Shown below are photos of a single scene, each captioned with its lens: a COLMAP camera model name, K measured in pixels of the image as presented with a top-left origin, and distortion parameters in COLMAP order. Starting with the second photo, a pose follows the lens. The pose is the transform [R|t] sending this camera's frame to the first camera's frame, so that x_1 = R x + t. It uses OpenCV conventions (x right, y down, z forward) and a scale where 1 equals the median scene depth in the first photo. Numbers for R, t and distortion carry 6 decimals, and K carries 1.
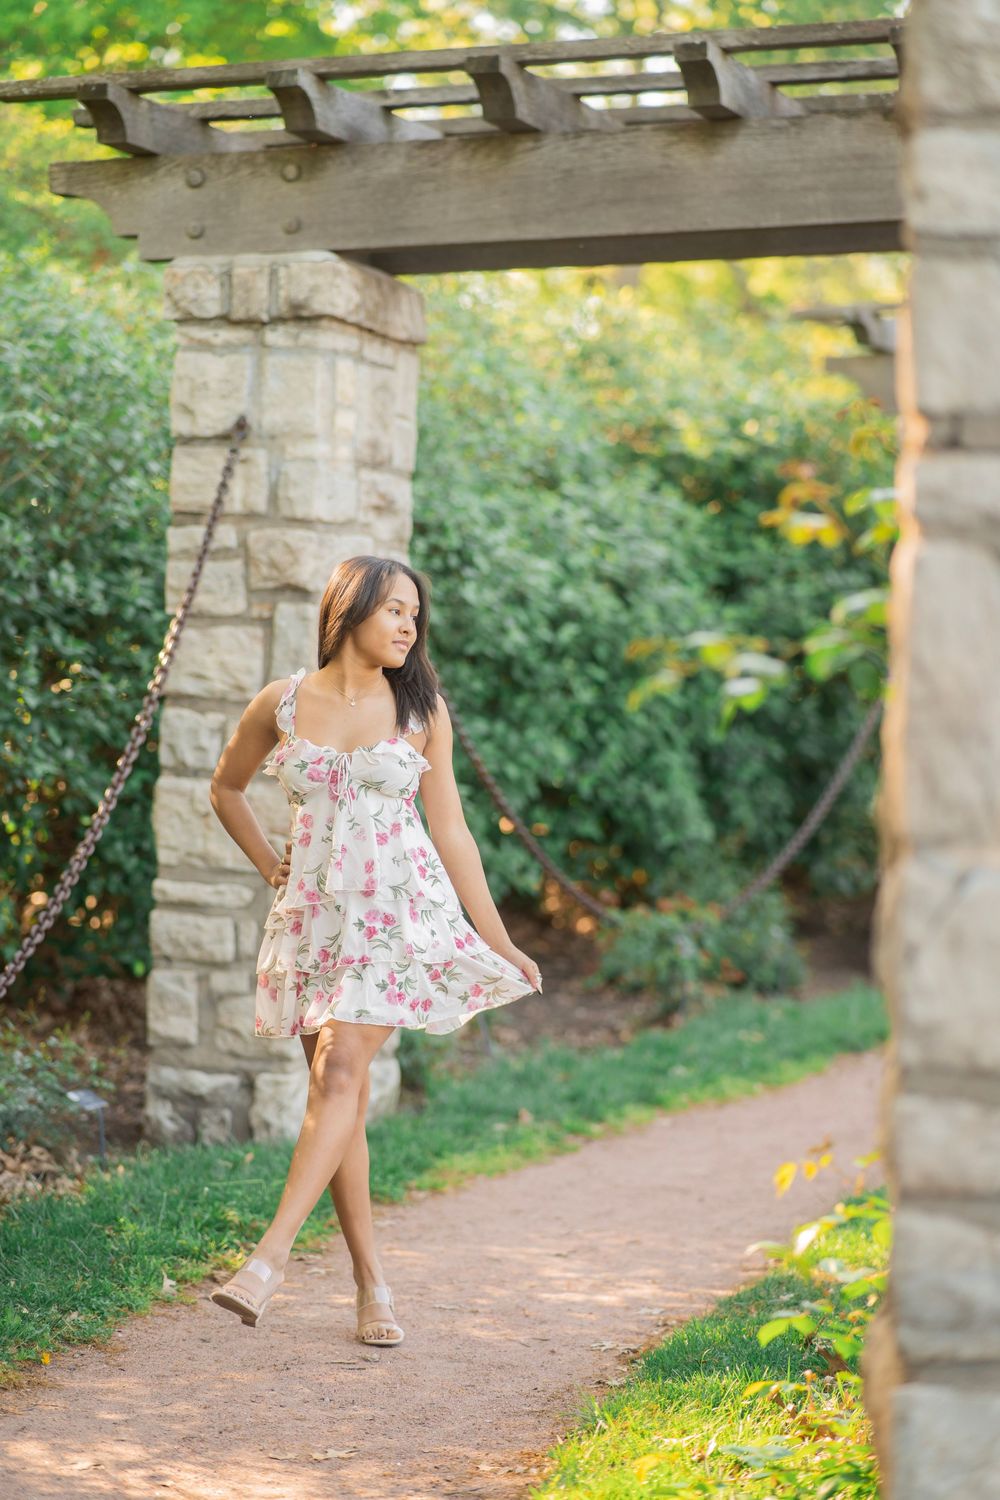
lens RADIAL K [[3460.4, 0, 500.0], [0, 3460.4, 750.0], [0, 0, 1]] dist [-0.000697, -0.334418]
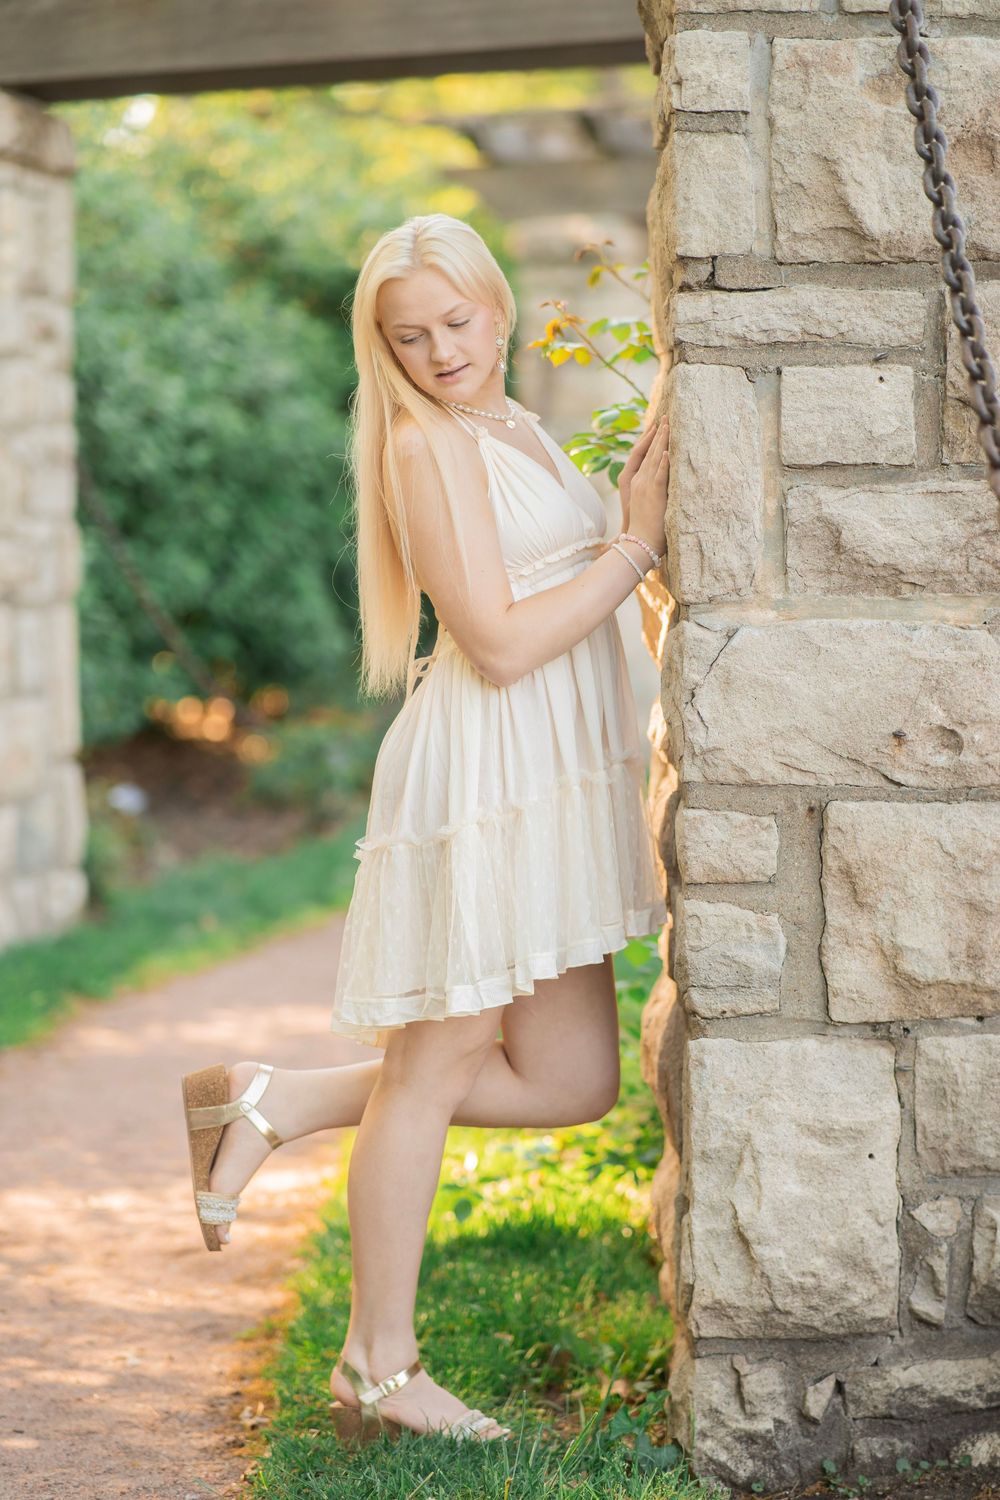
lens RADIAL K [[3716.1, 0, 465.3], [0, 3716.1, 773.8], [0, 0, 1]] dist [0.060712, -0.625720]
pose [[0.992876, -0.043187, 0.111048, -0.039726], [0.037330, 0.997827, 0.054292, 0.004247], [-0.113151, -0.049760, 0.992331, -0.114660]]
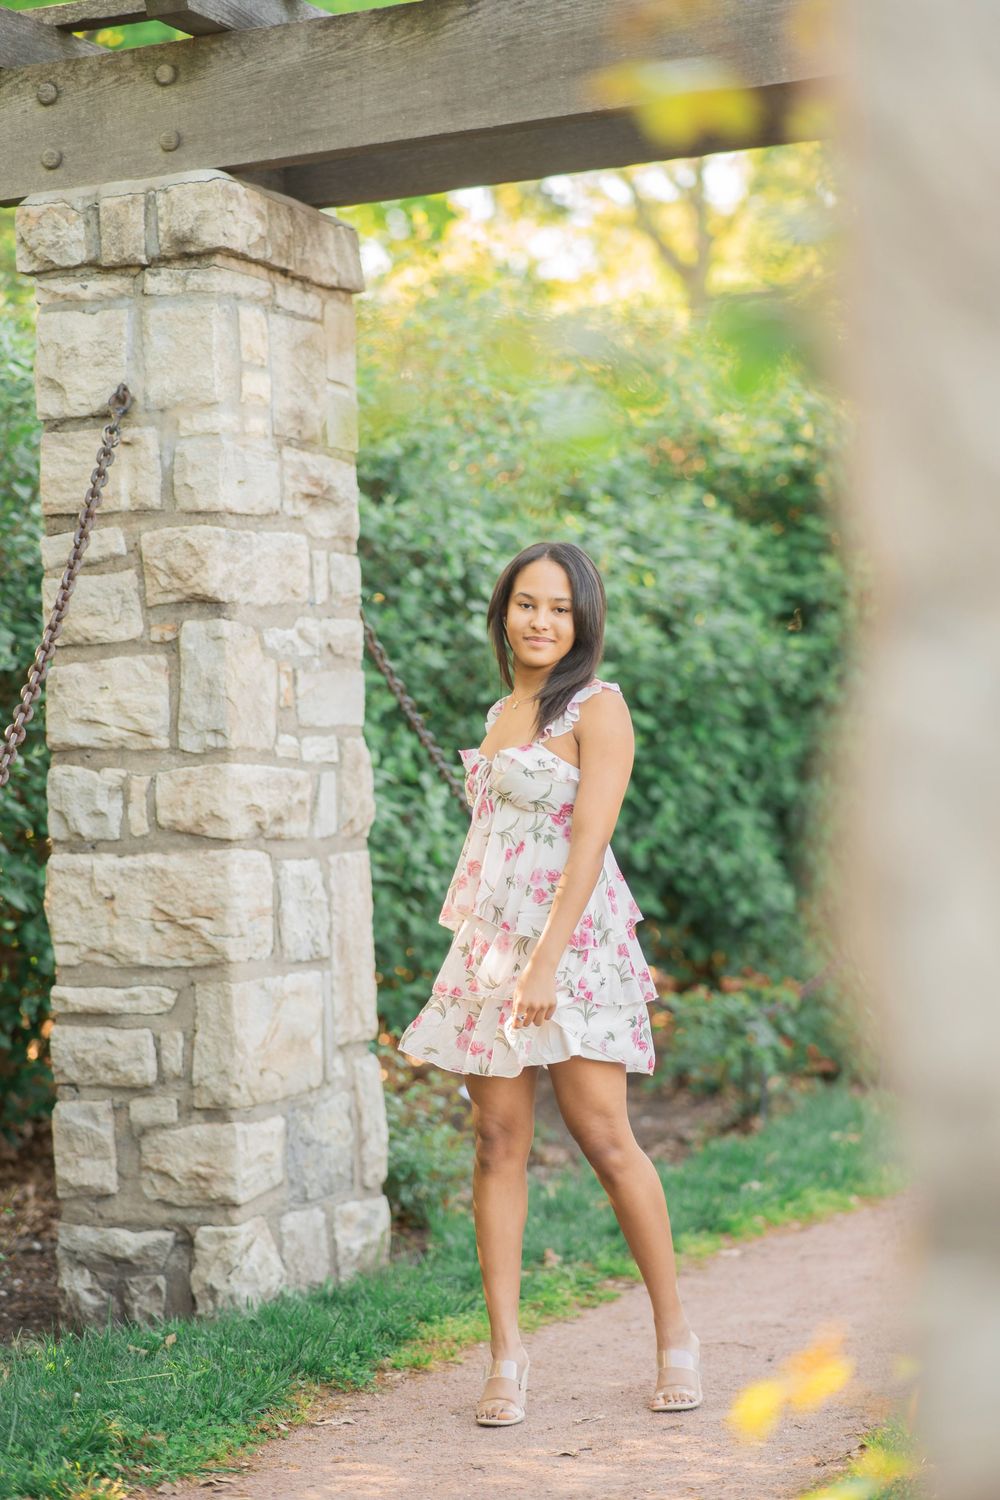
lens RADIAL K [[3460.4, 0, 500.0], [0, 3460.4, 750.0], [0, 0, 1]] dist [-0.000697, -0.334418]
pose [[0.997103, -0.067973, -0.034144, 0.031624], [0.066749, 0.997128, -0.035790, 0.019187], [0.036478, 0.033407, 0.998776, 0.222425]]
